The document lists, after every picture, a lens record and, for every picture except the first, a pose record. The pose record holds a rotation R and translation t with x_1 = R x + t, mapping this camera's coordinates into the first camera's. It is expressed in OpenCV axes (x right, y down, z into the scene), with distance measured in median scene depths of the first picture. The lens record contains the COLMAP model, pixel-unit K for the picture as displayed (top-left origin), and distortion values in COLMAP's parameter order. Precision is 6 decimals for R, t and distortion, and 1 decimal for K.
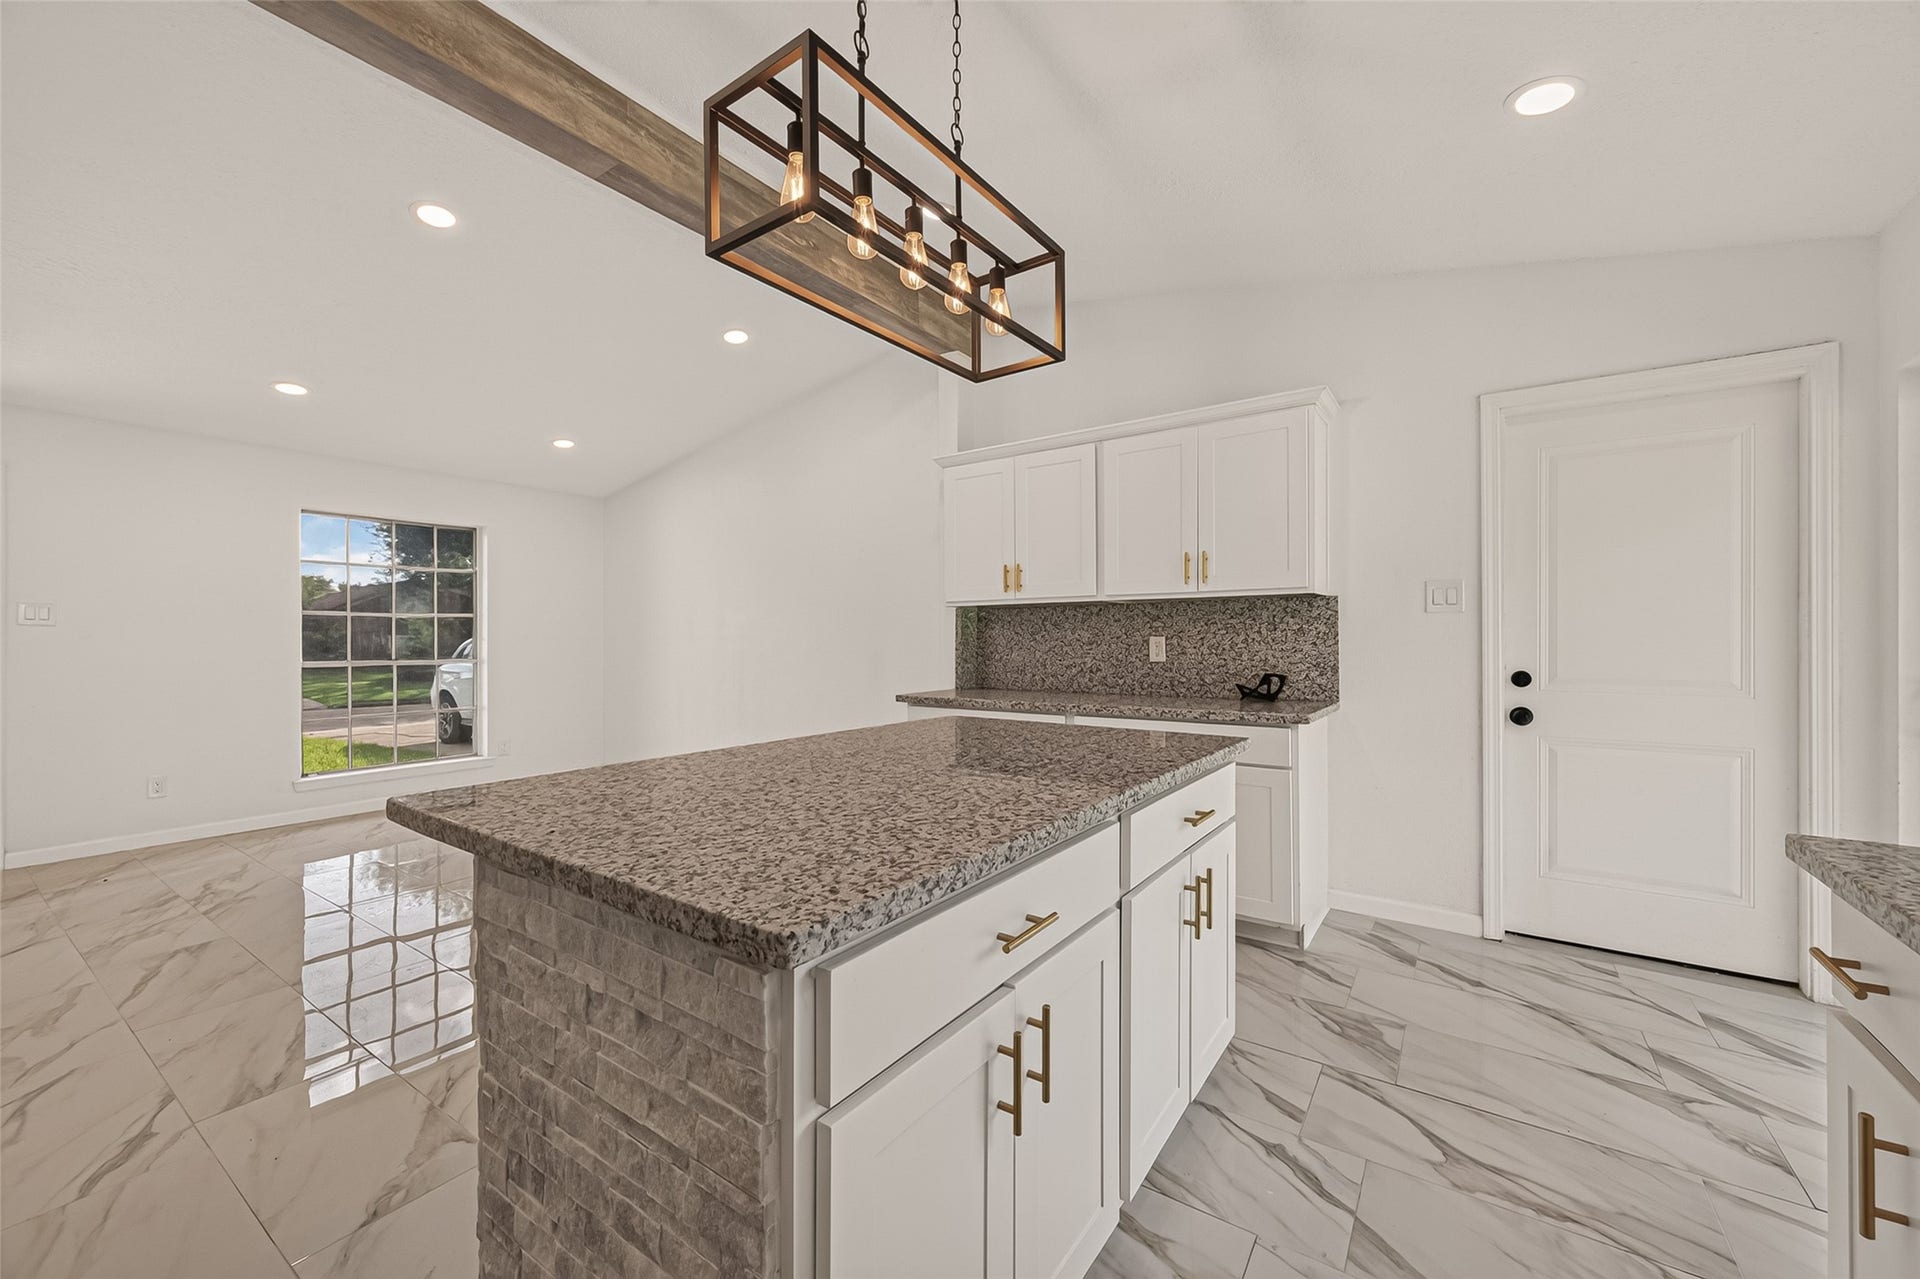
lens RADIAL K [[746.7, 0, 960.2], [0, 746.7, 641.3], [0, 0, 1]] dist [0.007160, -0.000568]
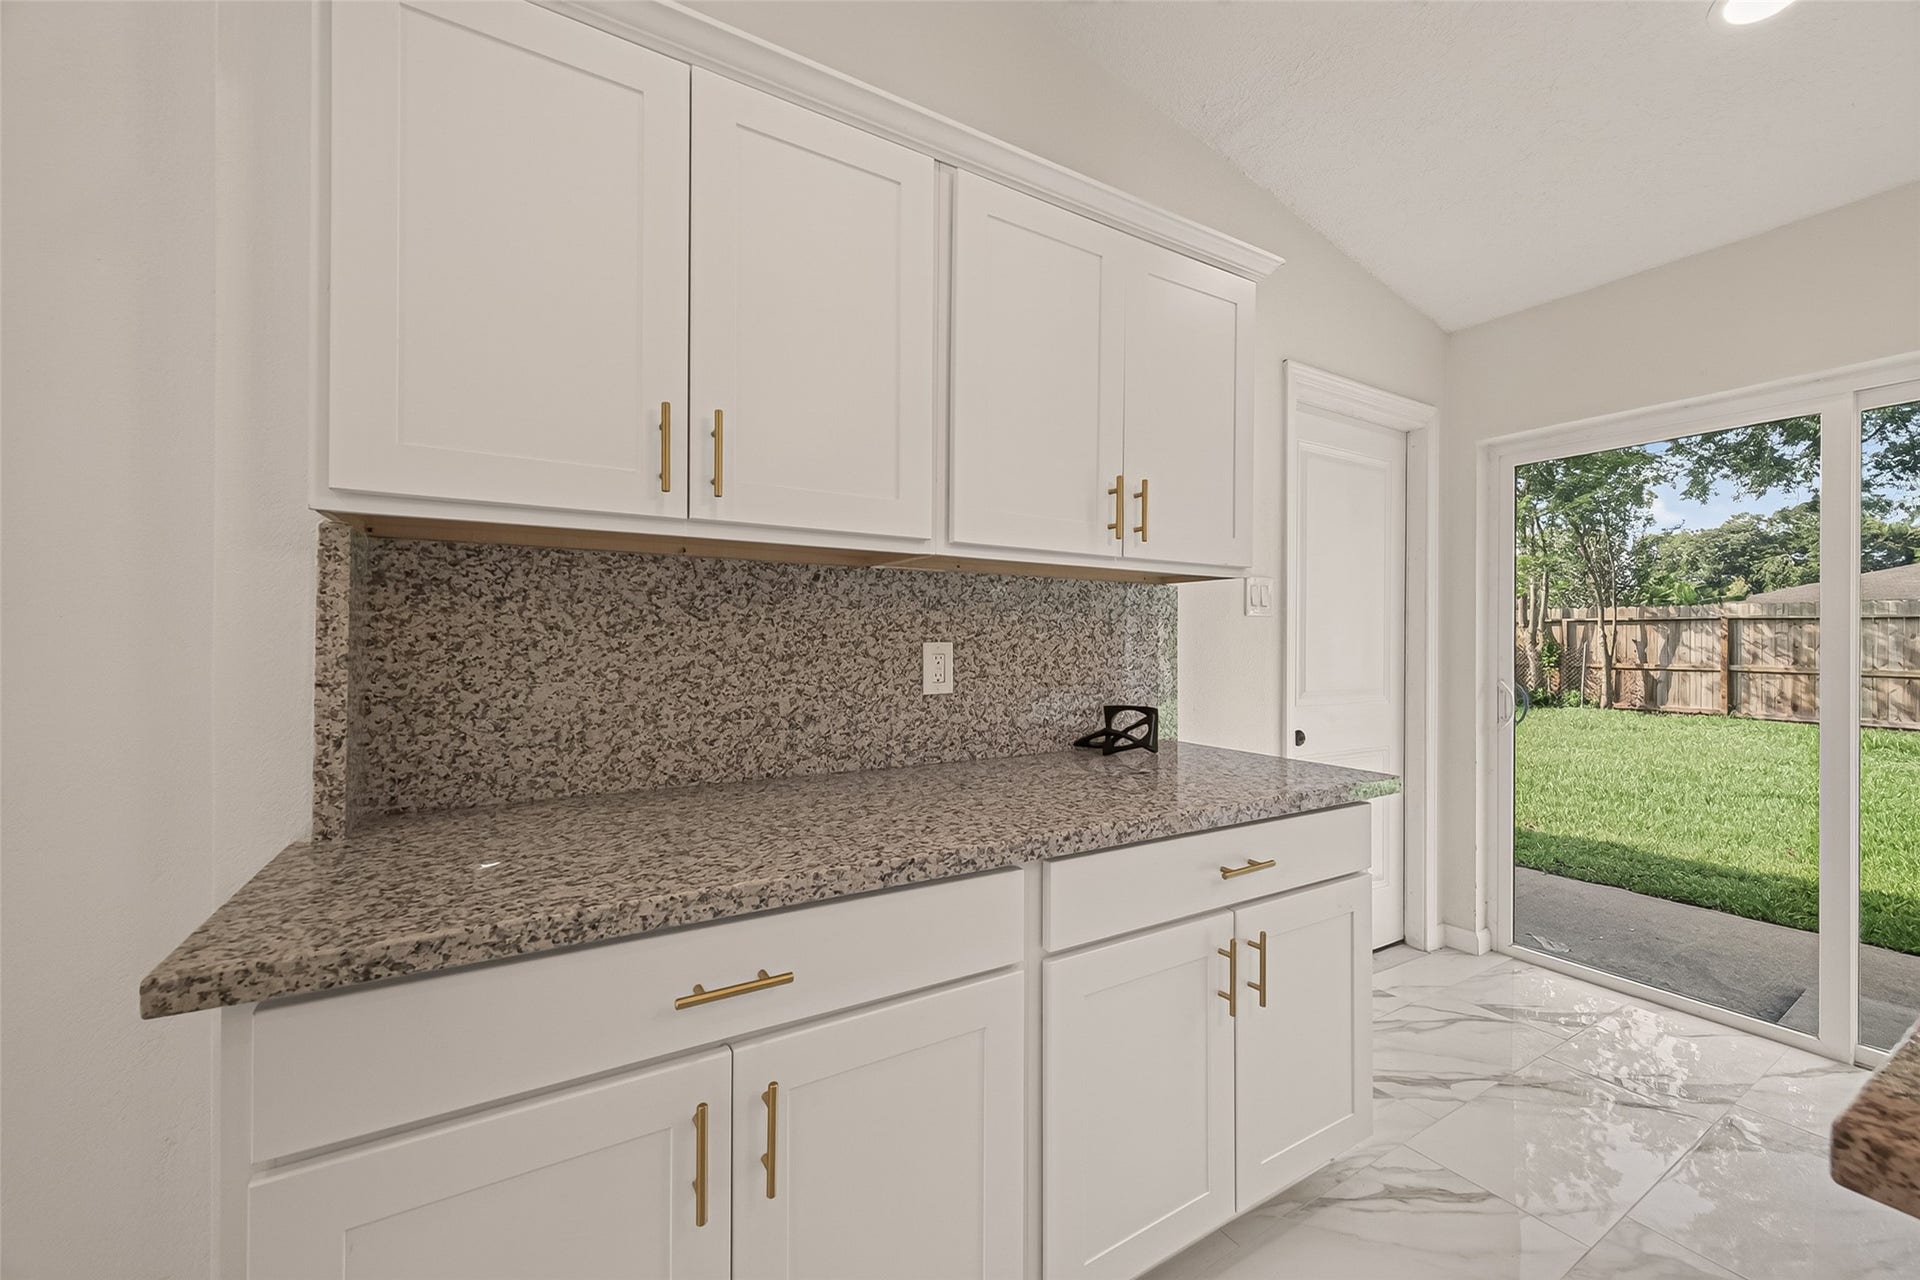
lens RADIAL K [[746.7, 0, 971.3], [0, 746.7, 639.5], [0, 0, 1]] dist [0.007160, -0.000568]
pose [[0.391586, 0.010707, 0.920079, -0.175704], [-0.007168, 0.999937, -0.008586, -0.004090], [-0.920114, -0.003233, 0.391638, 0.804957]]
